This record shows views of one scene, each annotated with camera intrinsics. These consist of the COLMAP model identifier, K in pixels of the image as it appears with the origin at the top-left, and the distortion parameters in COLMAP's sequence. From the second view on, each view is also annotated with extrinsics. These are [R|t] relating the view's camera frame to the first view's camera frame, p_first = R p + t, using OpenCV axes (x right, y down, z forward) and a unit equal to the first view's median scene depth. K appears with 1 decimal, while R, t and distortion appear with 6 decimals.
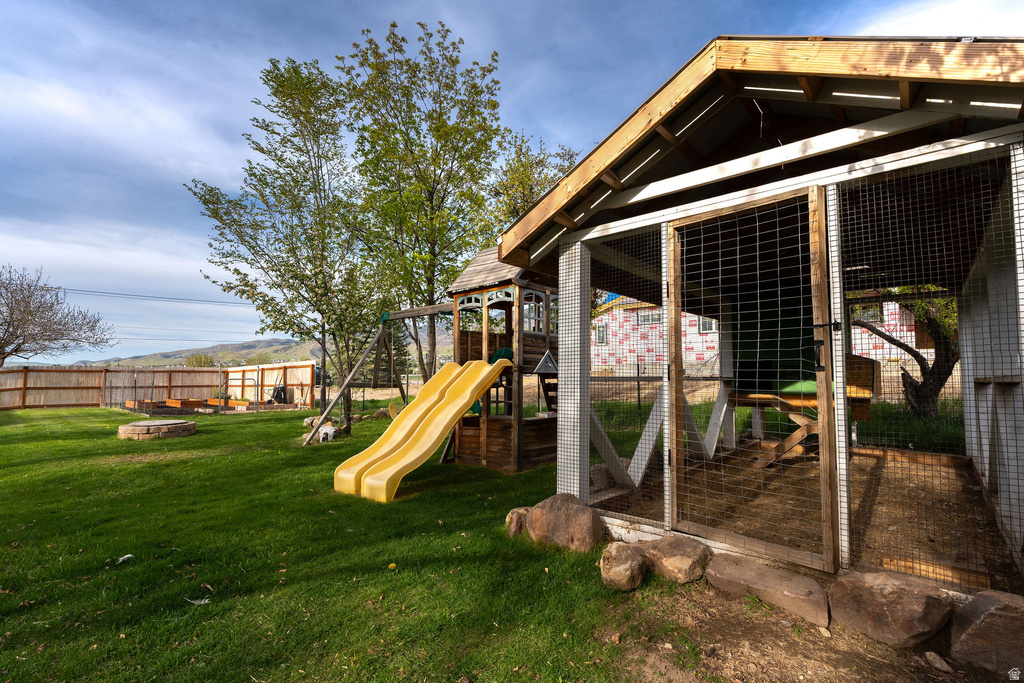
lens RADIAL K [[484.1, 0, 512.0], [0, 484.1, 341.5], [0, 0, 1]] dist [0.000379, 0.000129]
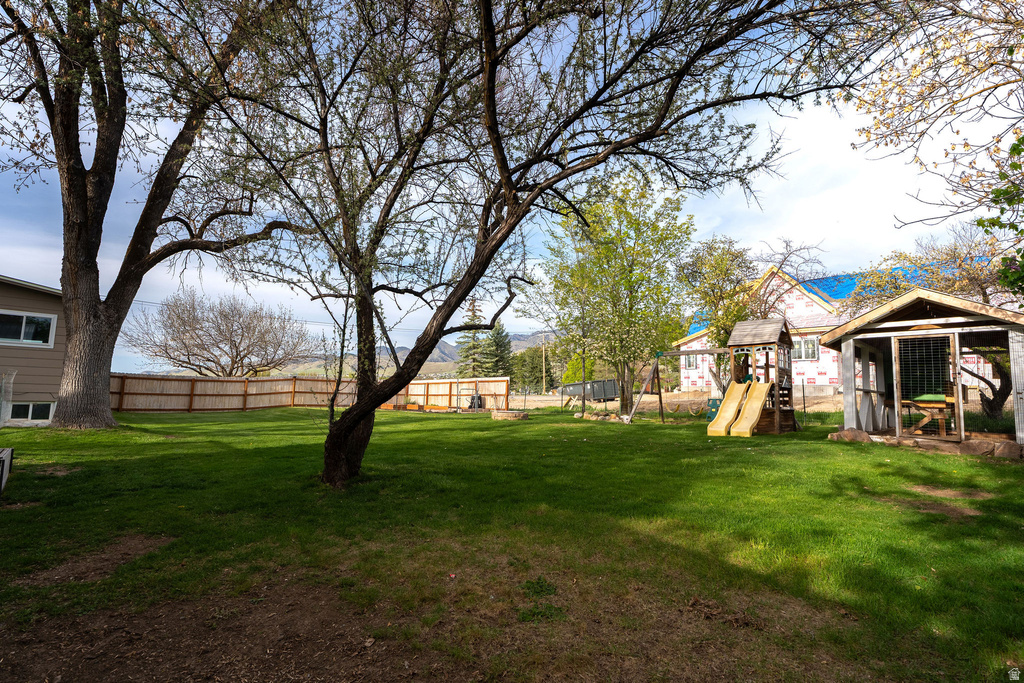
lens RADIAL K [[473.0, 0, 512.0], [0, 473.0, 341.5], [0, 0, 1]] dist [-0.002028, 0.000231]
pose [[0.994544, 0.016530, -0.103005, -0.801513], [-0.020724, 0.998994, -0.039777, -0.022216], [0.102244, 0.041694, 0.993885, -0.998116]]
